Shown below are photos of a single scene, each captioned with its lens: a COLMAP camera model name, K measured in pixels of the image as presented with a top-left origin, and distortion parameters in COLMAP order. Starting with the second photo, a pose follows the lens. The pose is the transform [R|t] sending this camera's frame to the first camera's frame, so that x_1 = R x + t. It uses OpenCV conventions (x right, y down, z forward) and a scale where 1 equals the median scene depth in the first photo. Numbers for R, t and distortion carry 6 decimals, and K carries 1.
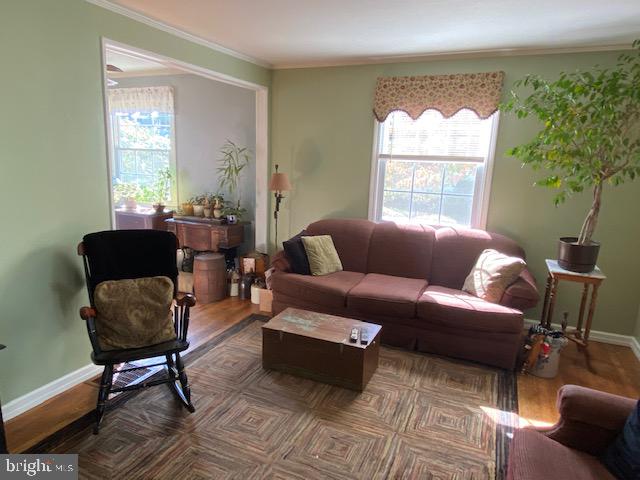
lens RADIAL K [[411.9, 0, 322.1], [0, 411.9, 240.7], [0, 0, 1]] dist [0.044727, -0.058834]
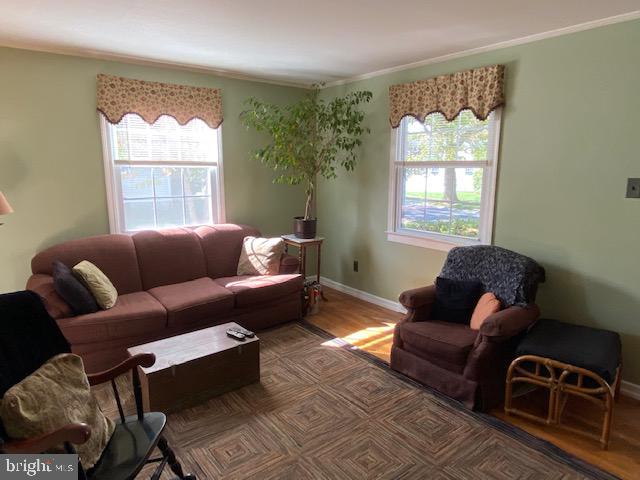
lens RADIAL K [[411.9, 0, 318.4], [0, 411.9, 239.5], [0, 0, 1]] dist [0.044727, -0.058834]
pose [[0.471839, -0.189170, 0.861152, -0.603127], [0.187729, 0.975871, 0.111510, -0.075412], [-0.861467, 0.109048, 0.495966, 0.245293]]
